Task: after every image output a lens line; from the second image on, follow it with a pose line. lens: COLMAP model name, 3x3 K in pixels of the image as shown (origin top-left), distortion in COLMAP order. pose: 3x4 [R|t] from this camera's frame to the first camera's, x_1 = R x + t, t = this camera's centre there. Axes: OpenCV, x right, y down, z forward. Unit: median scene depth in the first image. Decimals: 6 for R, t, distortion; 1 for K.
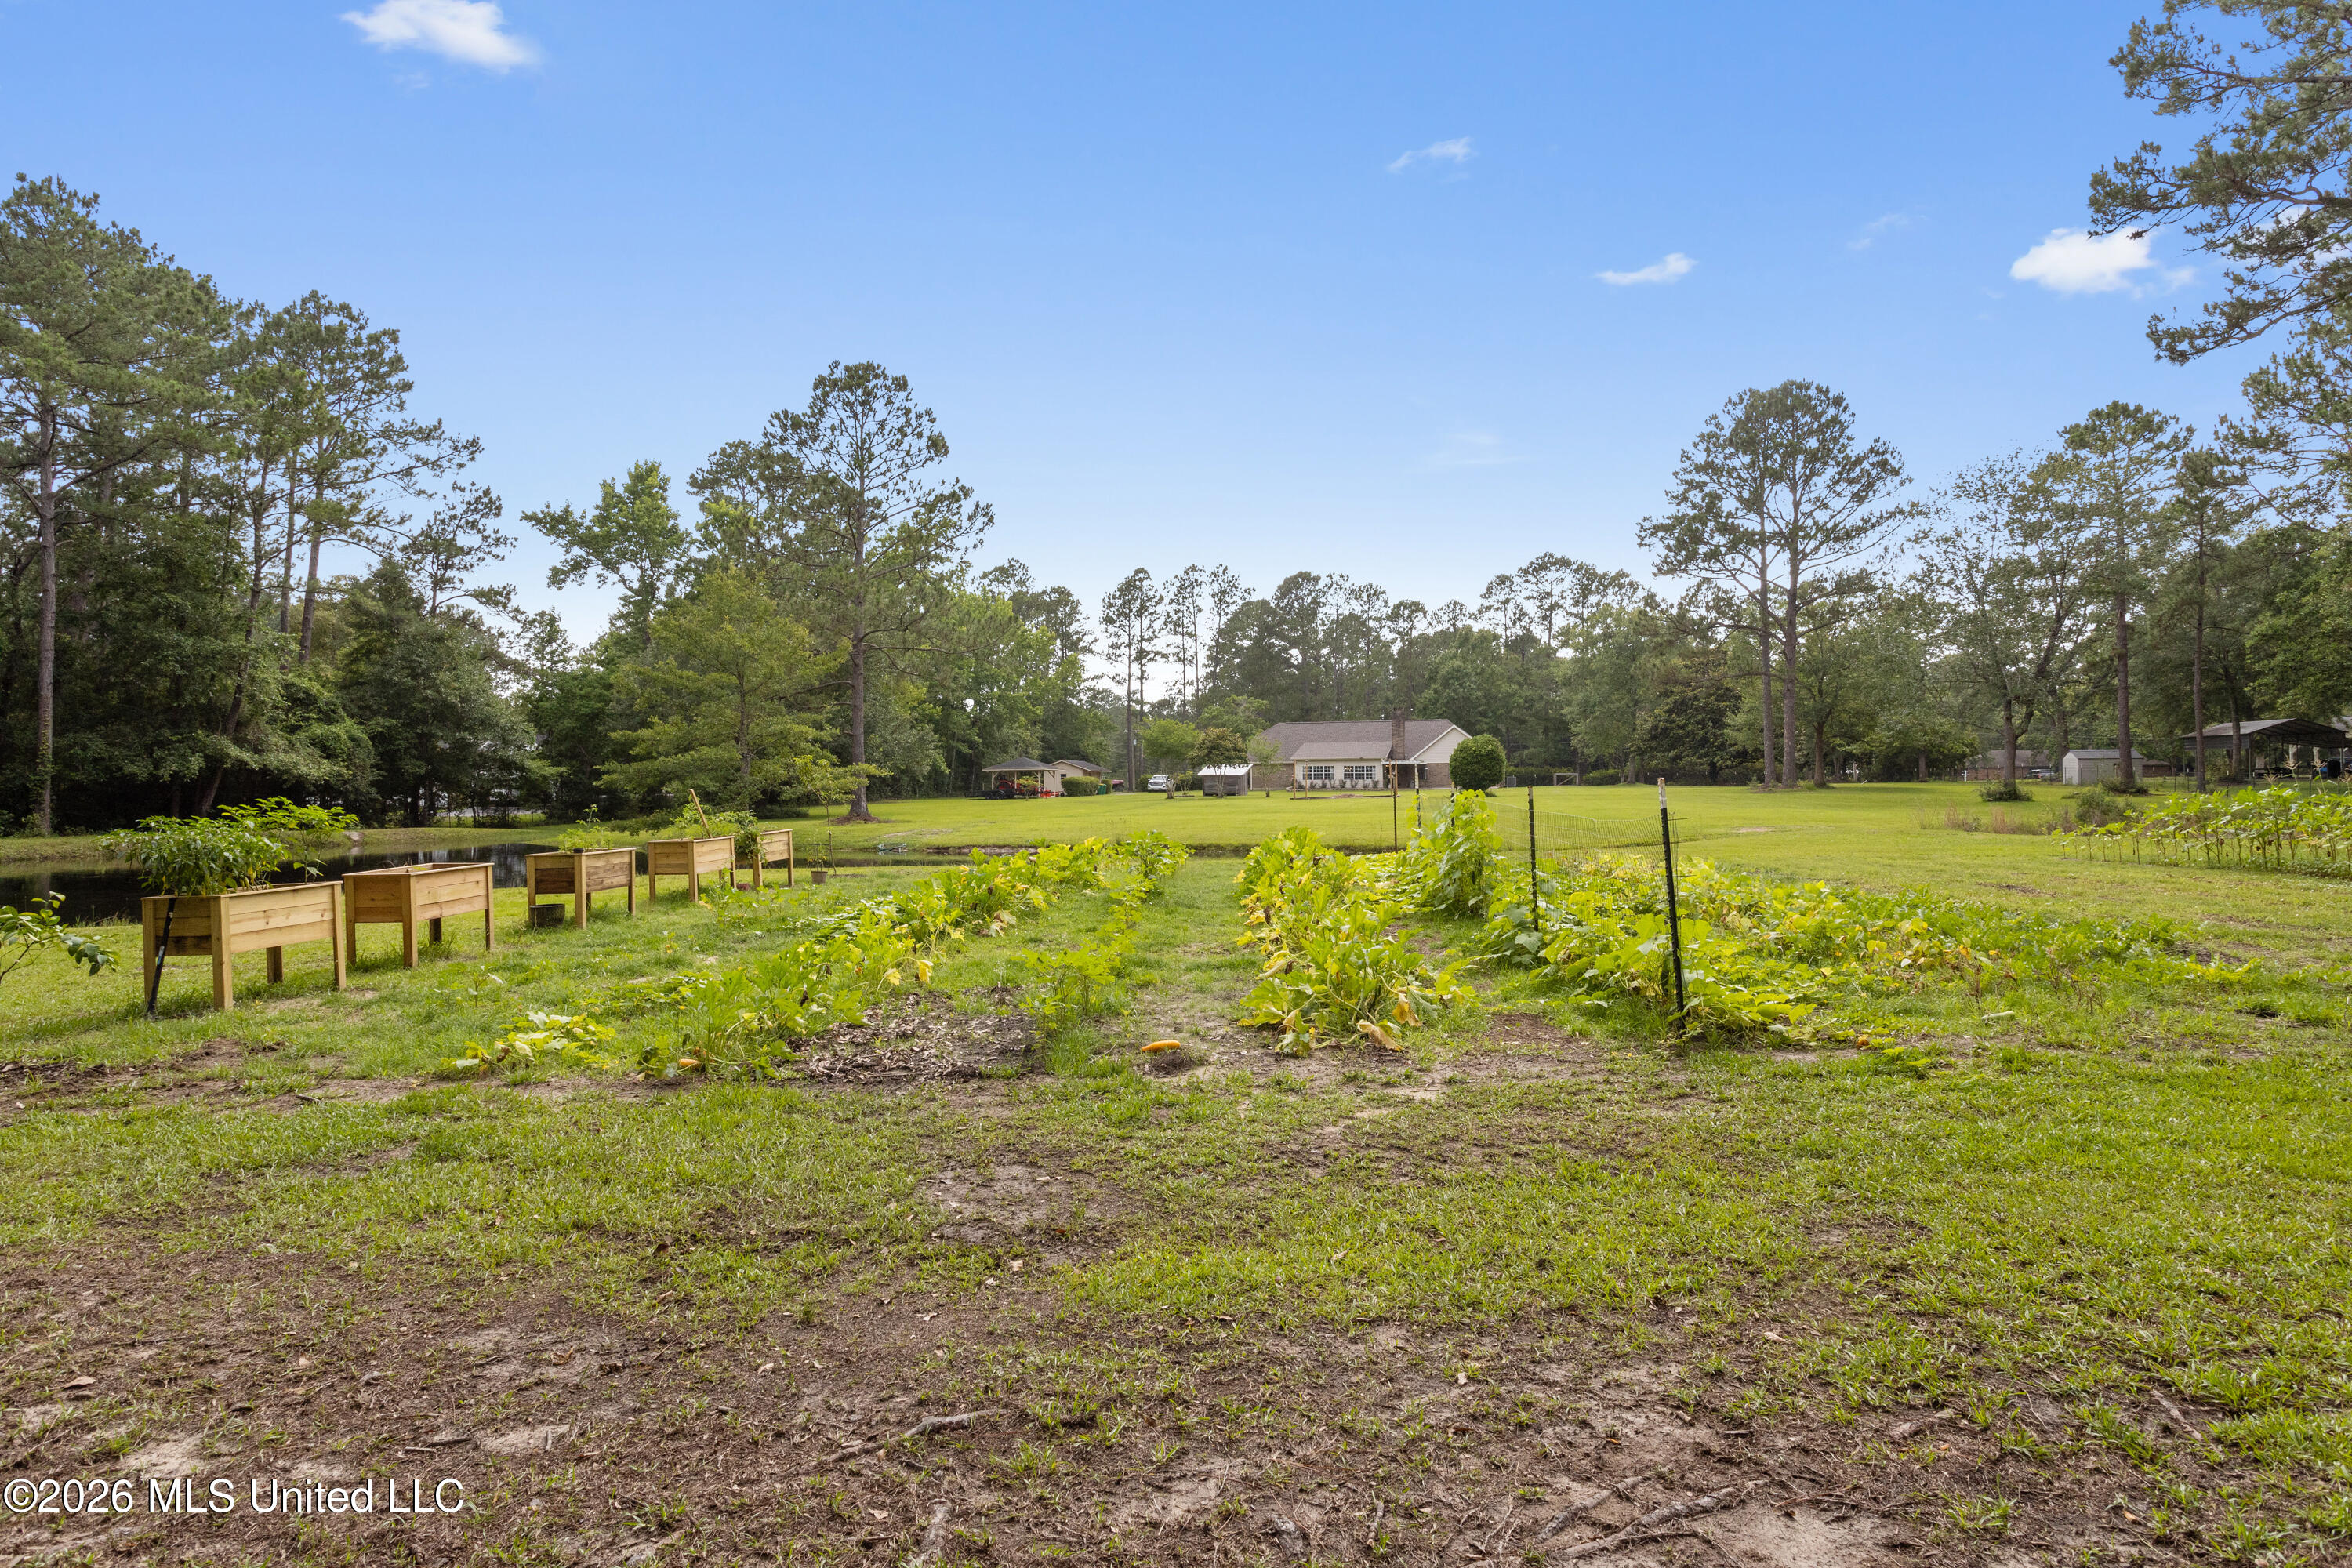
lens RADIAL K [[1361.1, 0, 1179.0], [0, 1361.1, 763.1], [0, 0, 1]] dist [-0.005291, -0.004000]
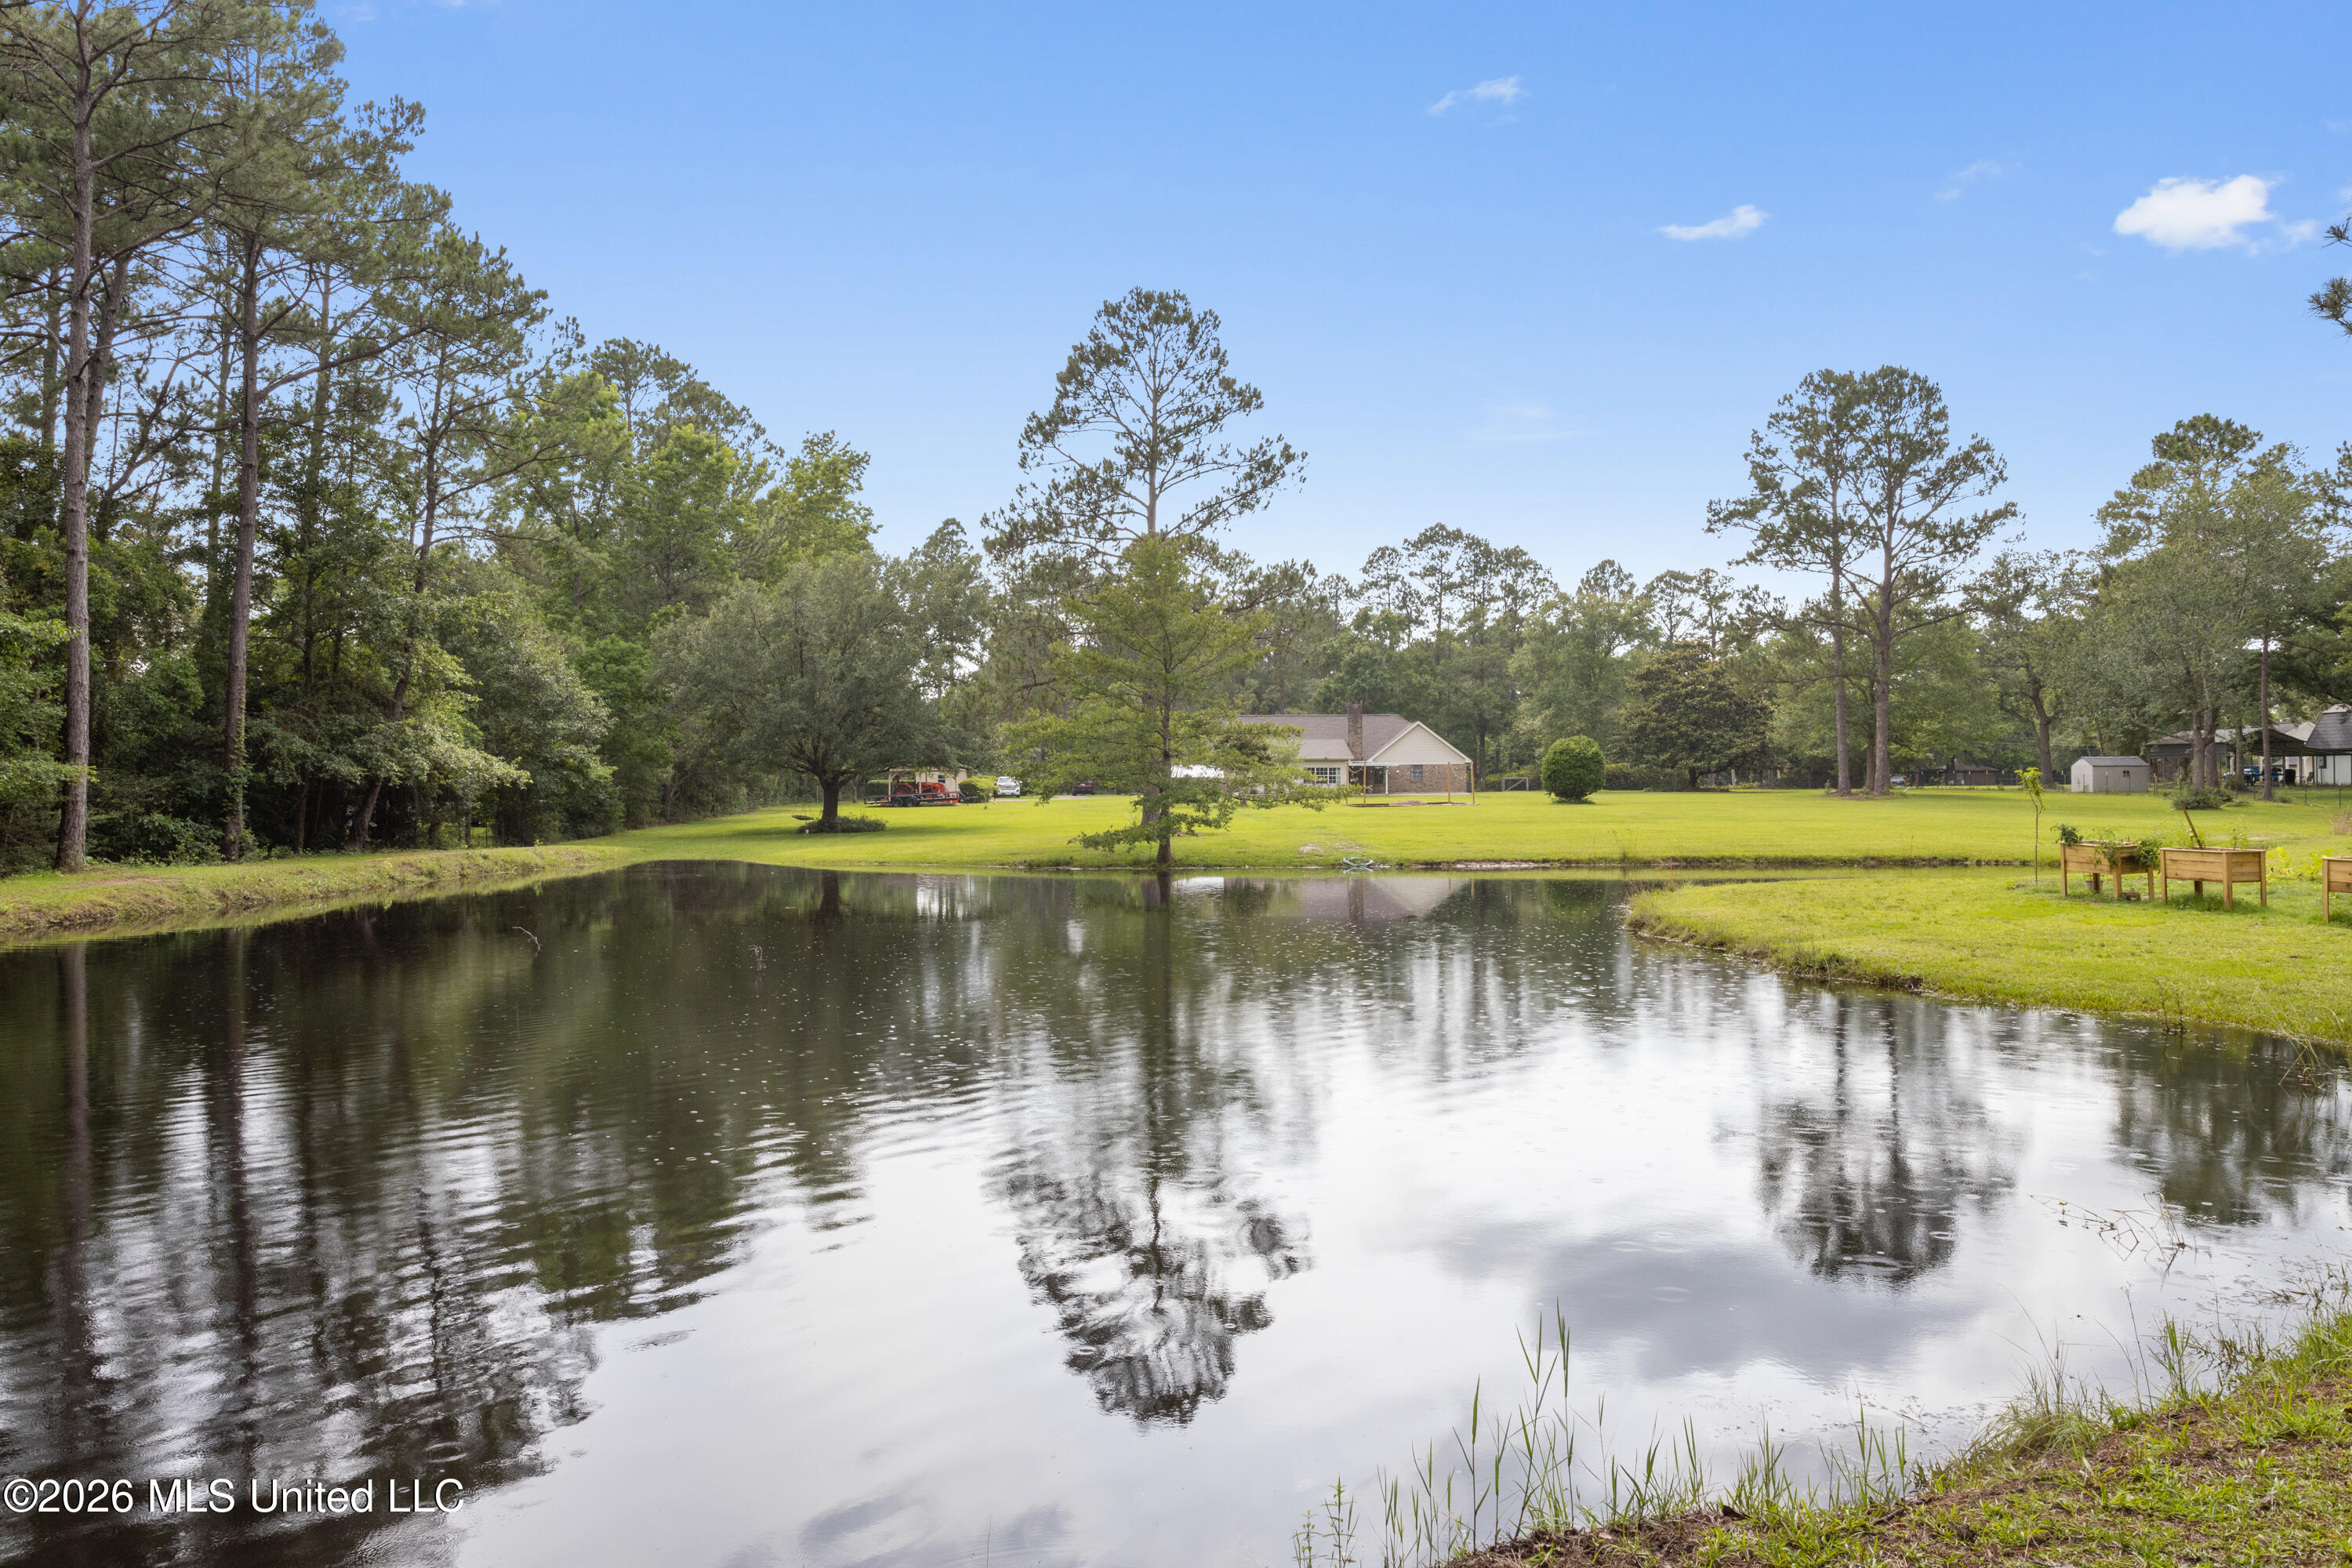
lens RADIAL K [[1740.7, 0, 1179.5], [0, 1740.7, 787.2], [0, 0, 1]] dist [0.012993, 0.002201]
pose [[0.956537, 0.001473, 0.291607, -0.289809], [-0.005533, 0.999899, 0.013098, 0.000347], [-0.291558, -0.014143, 0.956449, -0.025465]]
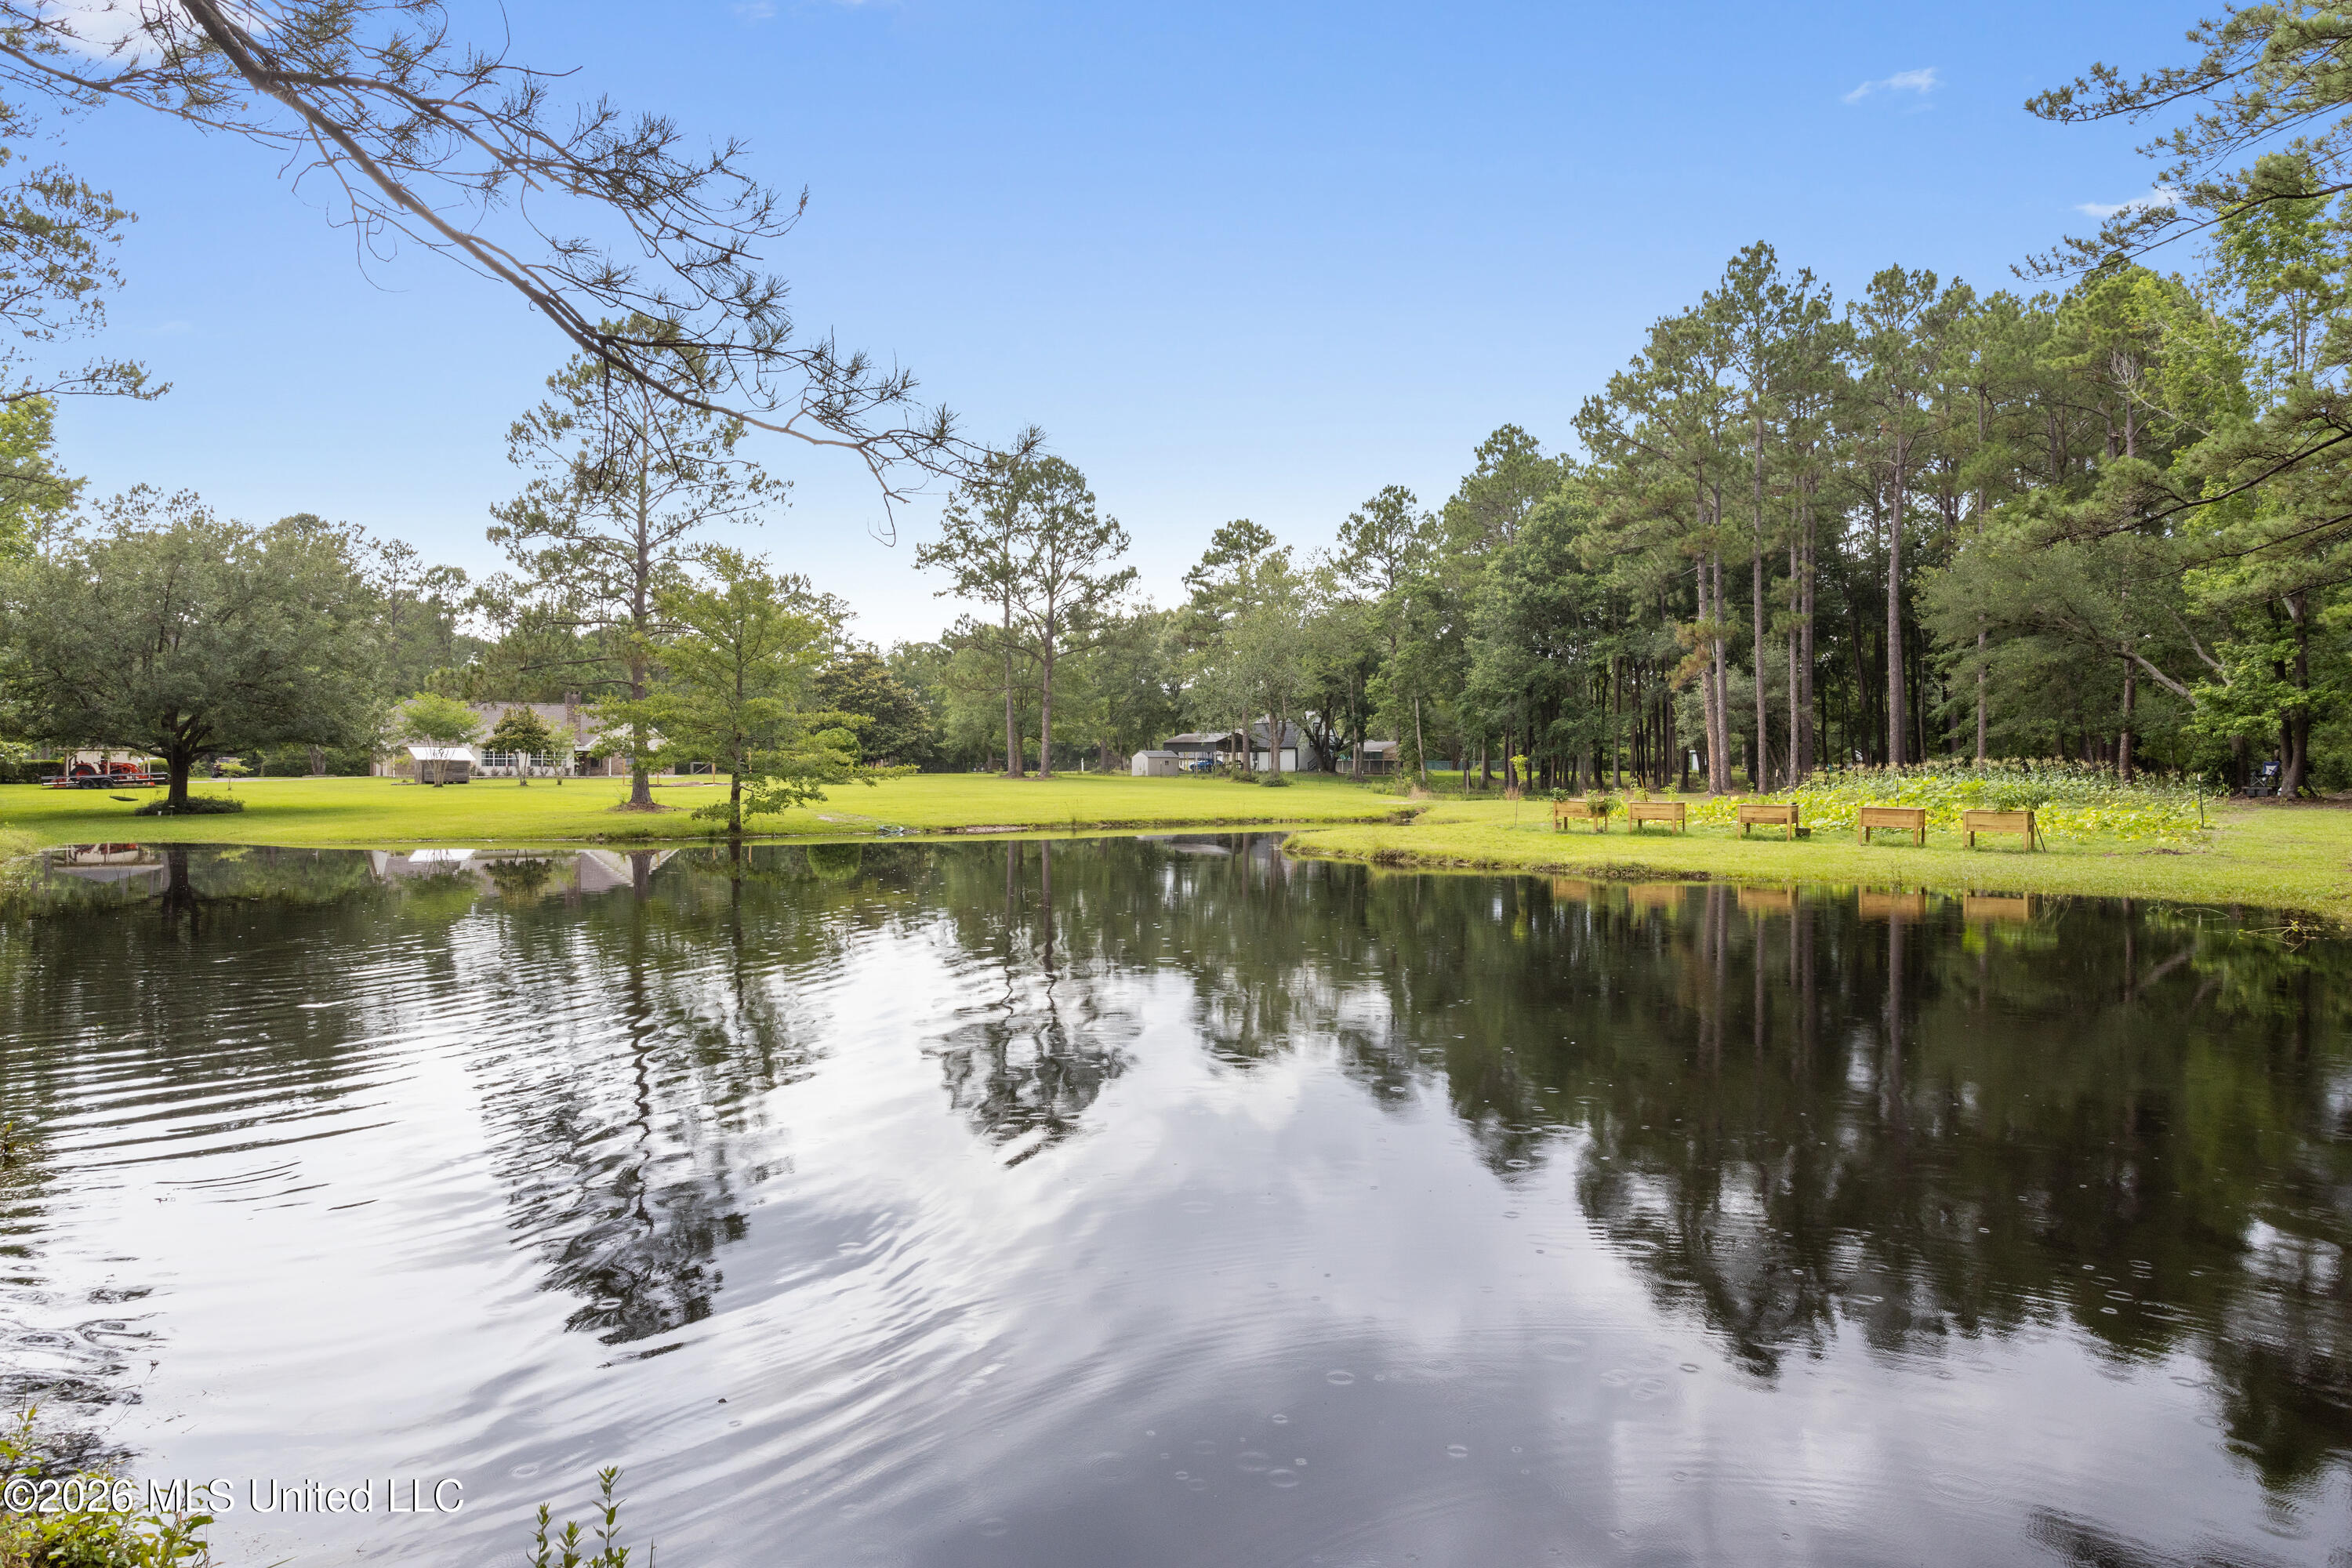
lens RADIAL K [[1511.3, 0, 1173.5], [0, 1511.3, 788.6], [0, 0, 1]] dist [-0.002813, 0.000085]
pose [[0.584031, -0.003666, 0.811723, -0.482580], [-0.015573, 0.999755, 0.015720, 0.004467], [-0.811582, -0.021822, 0.583831, 0.052055]]
